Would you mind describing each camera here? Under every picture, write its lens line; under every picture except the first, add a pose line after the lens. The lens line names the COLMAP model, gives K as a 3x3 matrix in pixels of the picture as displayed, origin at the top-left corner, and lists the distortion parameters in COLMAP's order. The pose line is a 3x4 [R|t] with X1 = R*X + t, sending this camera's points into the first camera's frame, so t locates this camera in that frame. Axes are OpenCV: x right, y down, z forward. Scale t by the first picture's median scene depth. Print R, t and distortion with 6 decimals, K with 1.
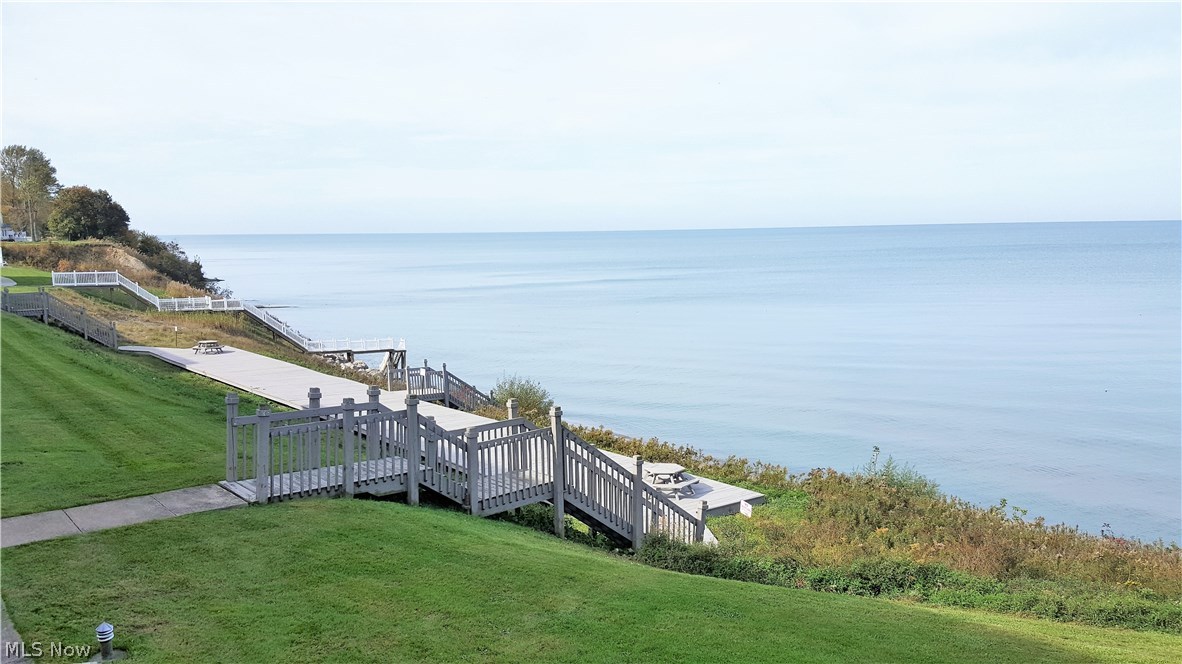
lens RADIAL K [[1010.7, 0, 588.8], [0, 1010.7, 331.3], [0, 0, 1]] dist [-0.001516, -0.036603]
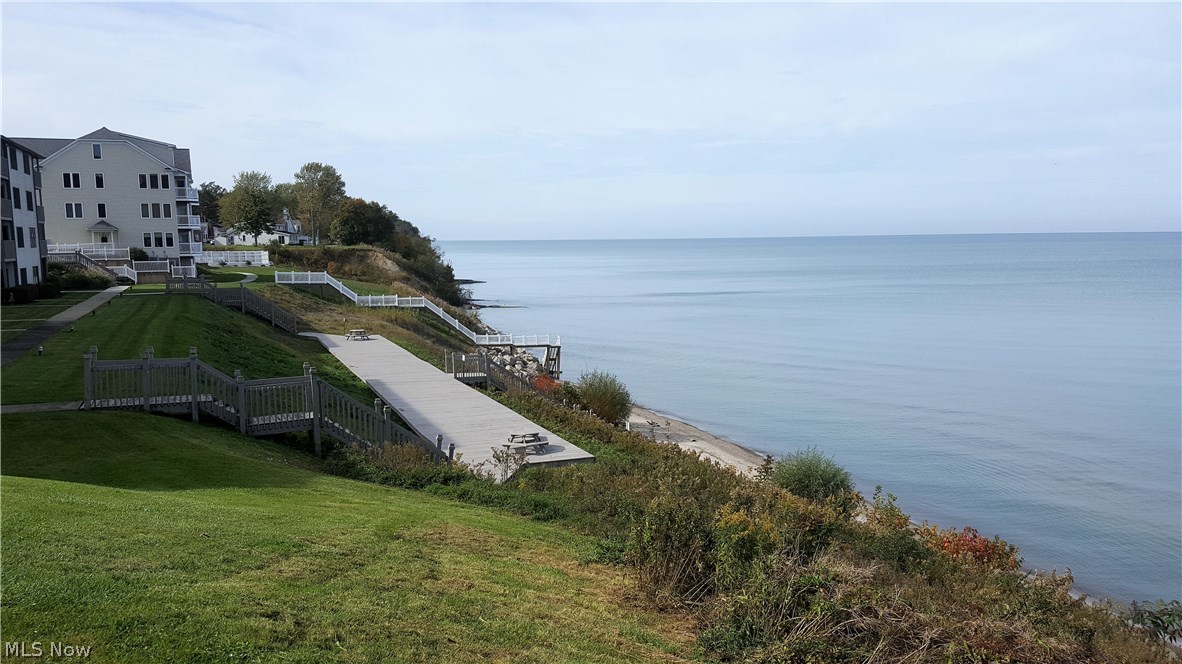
lens RADIAL K [[1010.7, 0, 595.8], [0, 1010.7, 332.3], [0, 0, 1]] dist [-0.001516, -0.036603]
pose [[0.959970, 0.029032, -0.278595, 0.099660], [-0.030419, 0.999537, -0.000653, 0.001865], [0.278447, 0.009101, 0.960409, -0.037205]]
